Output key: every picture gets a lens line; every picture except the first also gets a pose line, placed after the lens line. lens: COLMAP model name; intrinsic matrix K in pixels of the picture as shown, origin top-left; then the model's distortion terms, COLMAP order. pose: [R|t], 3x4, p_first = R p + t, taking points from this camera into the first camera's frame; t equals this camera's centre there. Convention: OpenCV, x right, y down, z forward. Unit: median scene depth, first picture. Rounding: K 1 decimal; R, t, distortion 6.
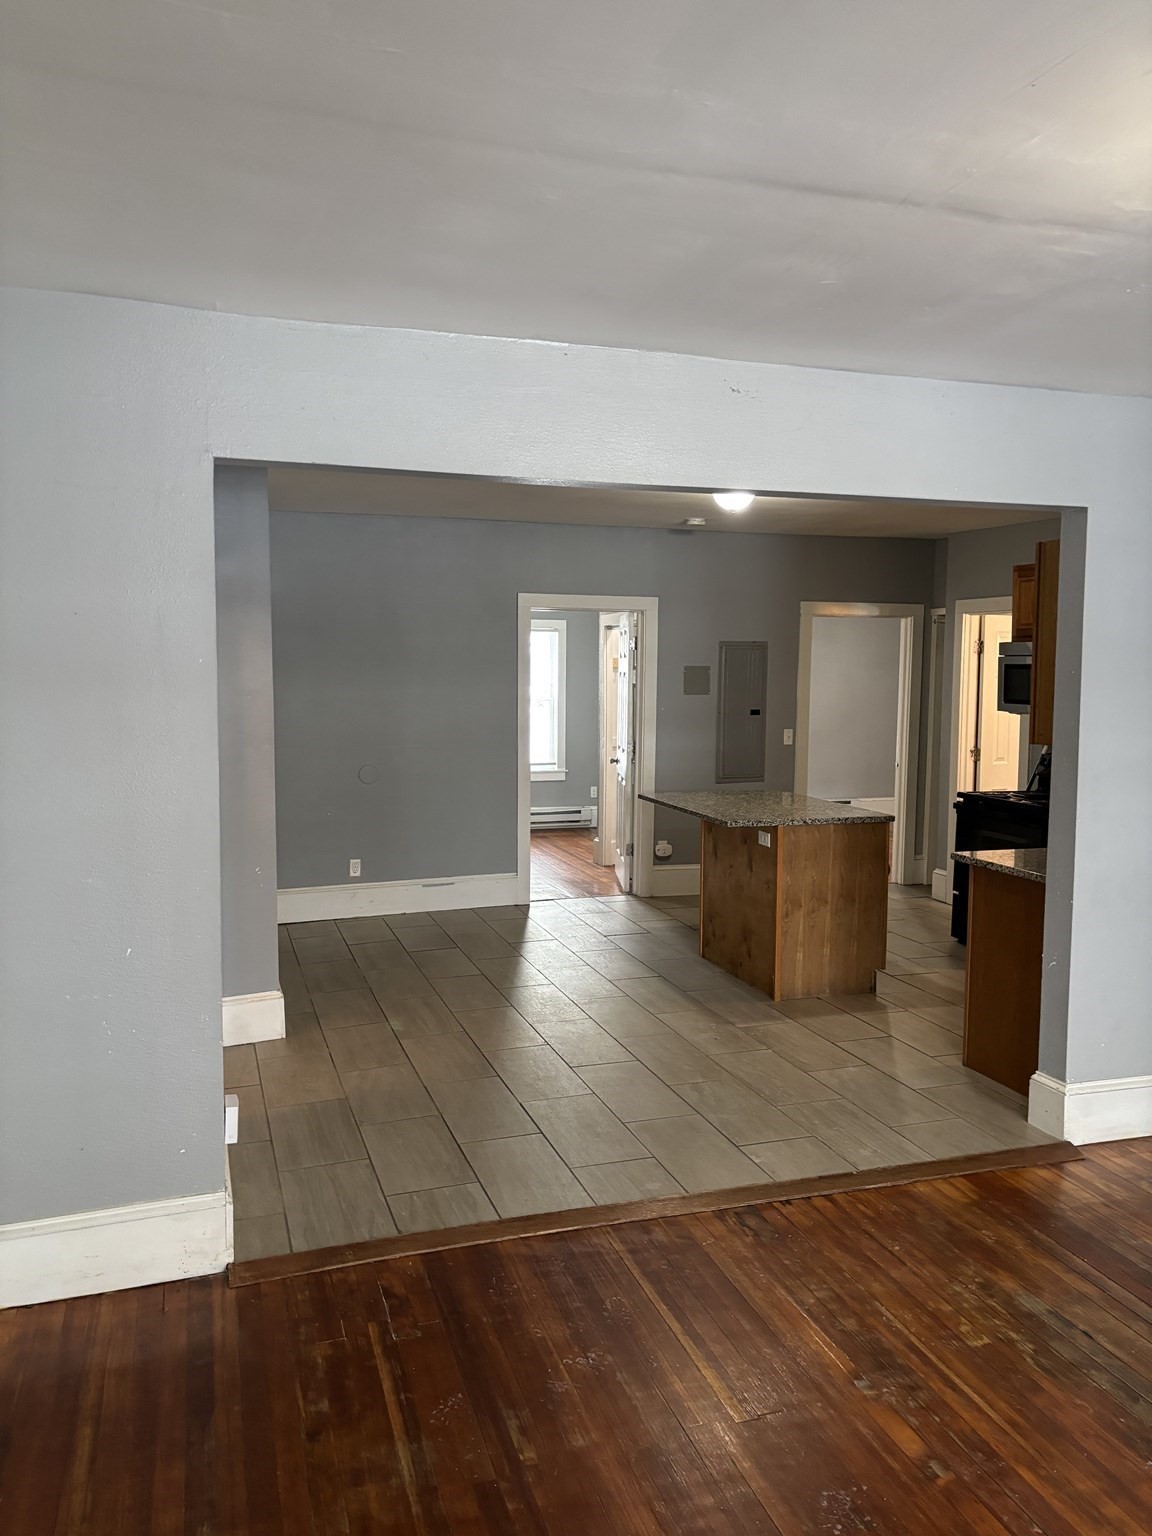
lens RADIAL K [[1187.7, 0, 569.7], [0, 1187.7, 769.6], [0, 0, 1]] dist [0.085895, -0.077256]
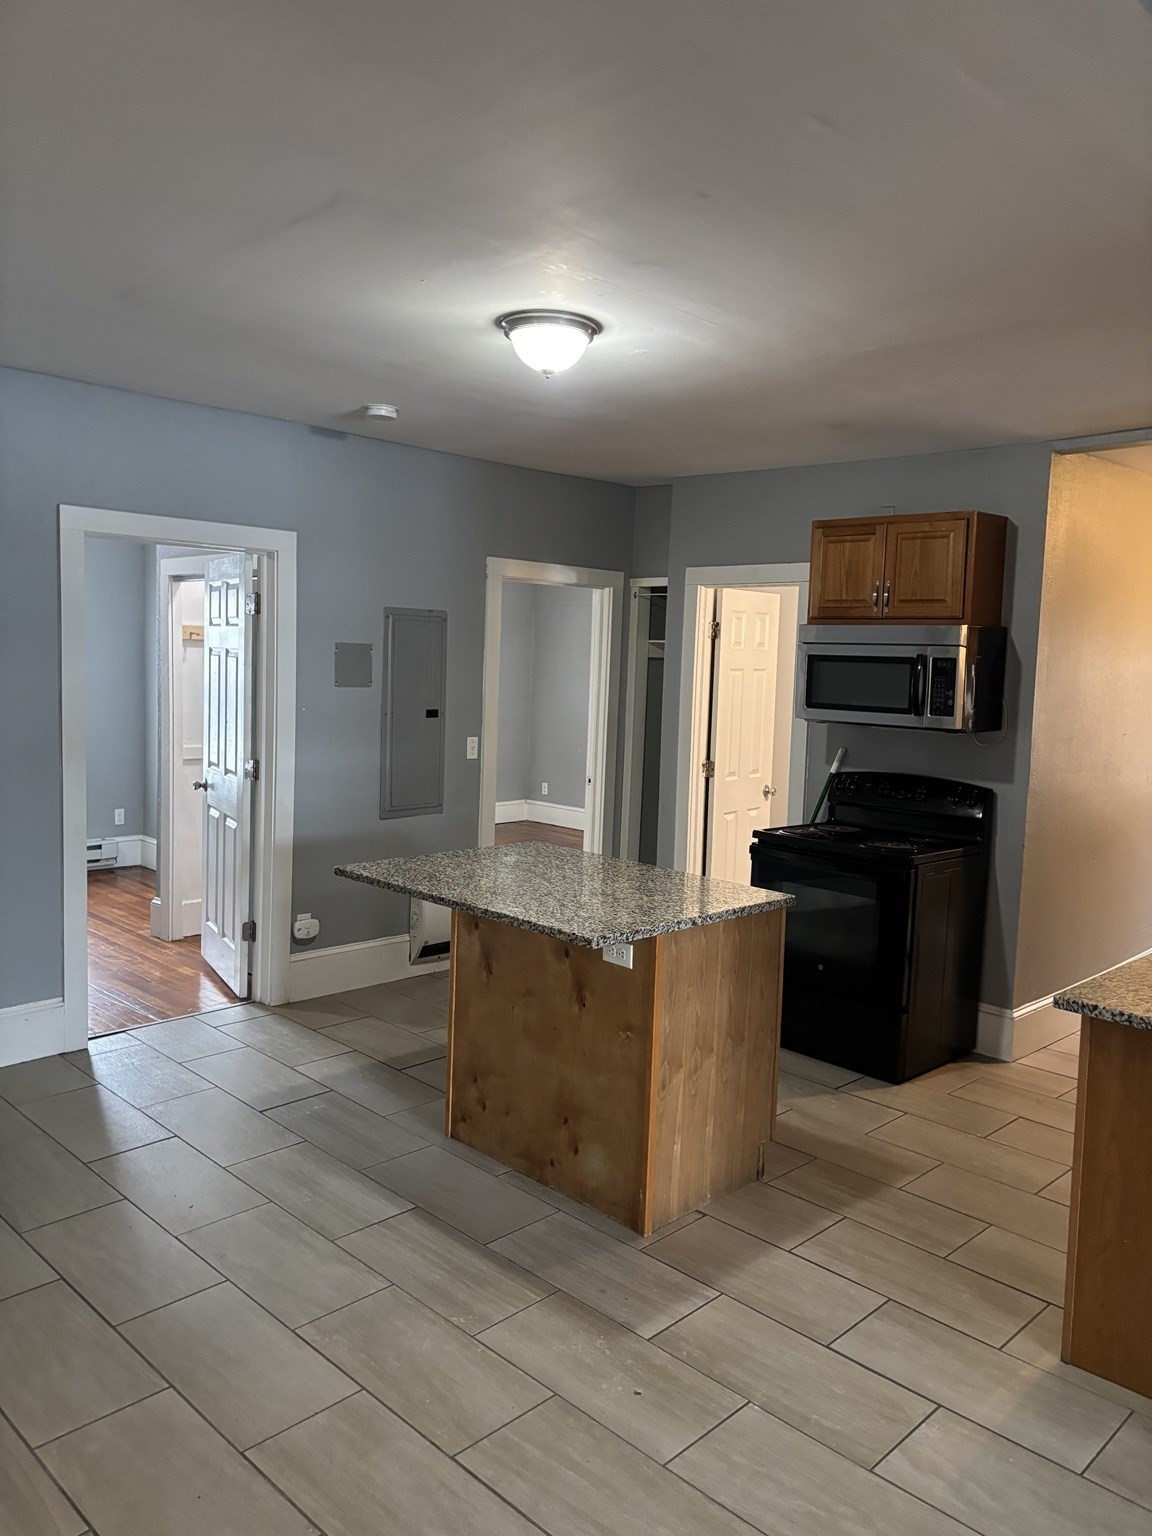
lens RADIAL K [[1162.0, 0, 591.2], [0, 1162.0, 762.7], [0, 0, 1]] dist [0.054285, -0.003282]
pose [[0.883563, -0.019840, 0.467893, -0.110617], [0.011983, 0.999733, 0.019764, -0.045769], [-0.468160, -0.011856, 0.883564, 0.523599]]
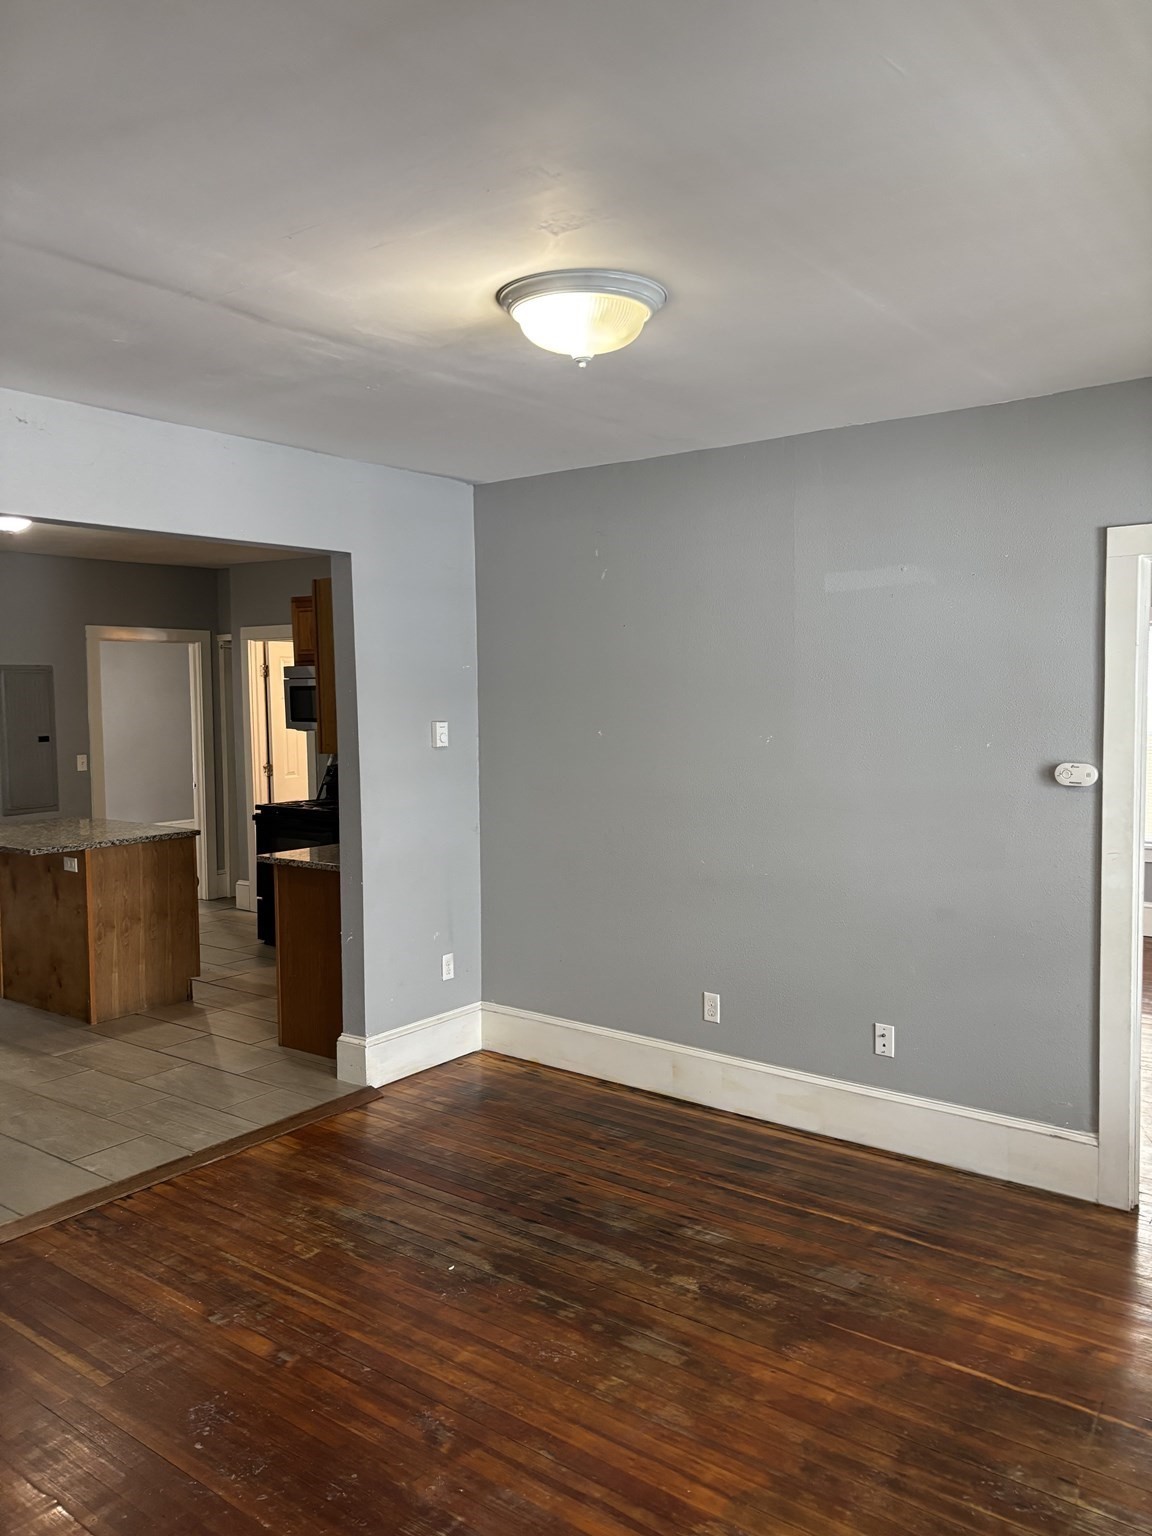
lens RADIAL K [[1187.7, 0, 569.7], [0, 1187.7, 769.6], [0, 0, 1]] dist [0.085895, -0.077256]
pose [[0.834844, -0.055902, 0.547641, -0.034302], [0.066960, 0.997756, -0.000228, 0.007675], [-0.546399, 0.036860, 0.836713, -0.070053]]
